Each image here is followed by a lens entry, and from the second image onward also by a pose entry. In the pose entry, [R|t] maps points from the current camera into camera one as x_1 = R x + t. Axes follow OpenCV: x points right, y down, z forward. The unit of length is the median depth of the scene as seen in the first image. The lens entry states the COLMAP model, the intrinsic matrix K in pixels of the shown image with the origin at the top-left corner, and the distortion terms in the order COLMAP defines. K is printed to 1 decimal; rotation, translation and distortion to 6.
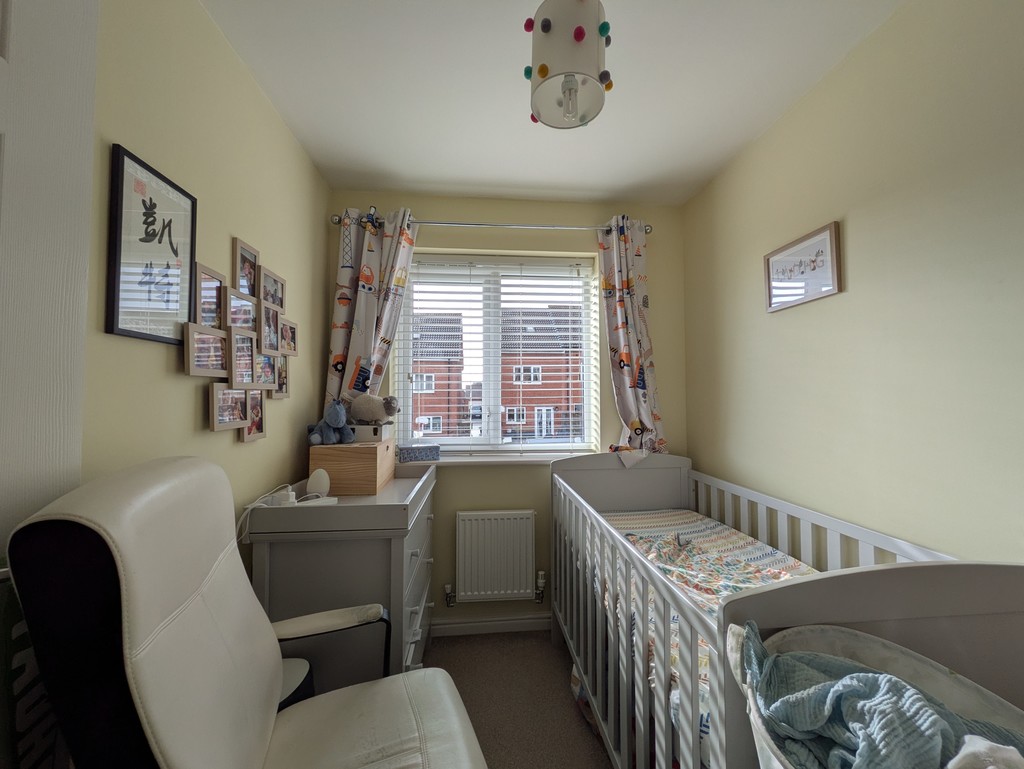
lens RADIAL K [[401.7, 0, 512.0], [0, 401.7, 384.5], [0, 0, 1]] dist [0.000014, -0.000270]
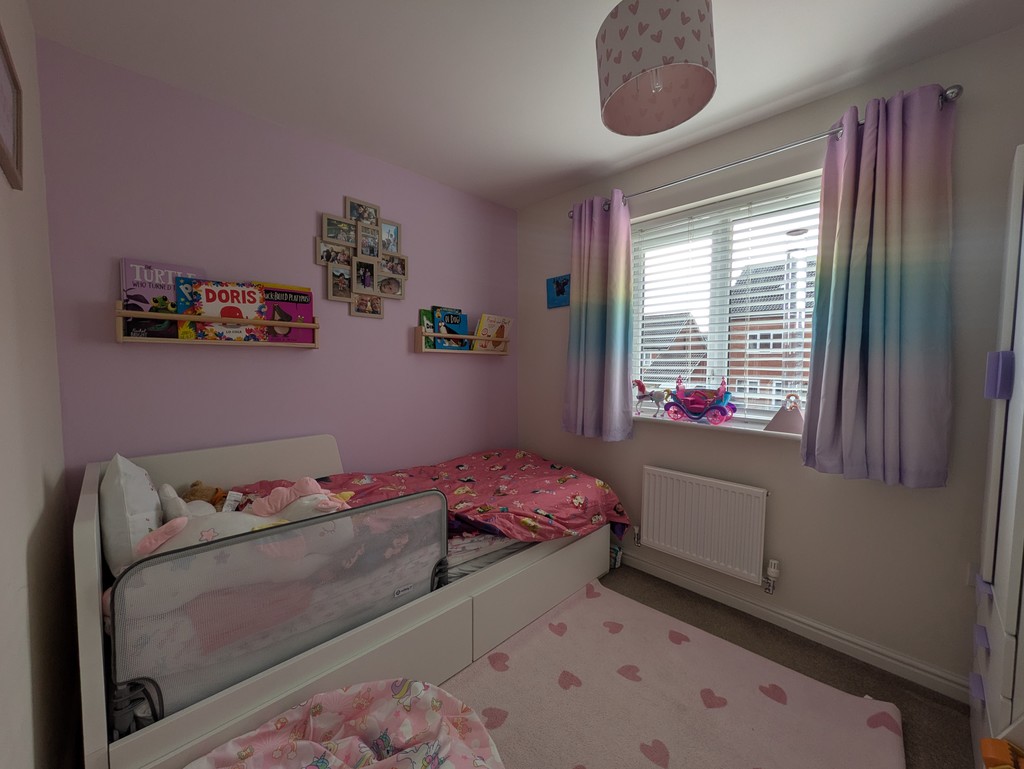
lens RADIAL K [[401.7, 0, 512.0], [0, 401.7, 384.5], [0, 0, 1]] dist [0.000014, -0.000270]
pose [[0.635400, 0.051133, -0.770488, 0.370053], [0.023182, 0.996092, 0.085223, -0.000681], [0.771835, -0.072012, 0.631732, 0.043176]]
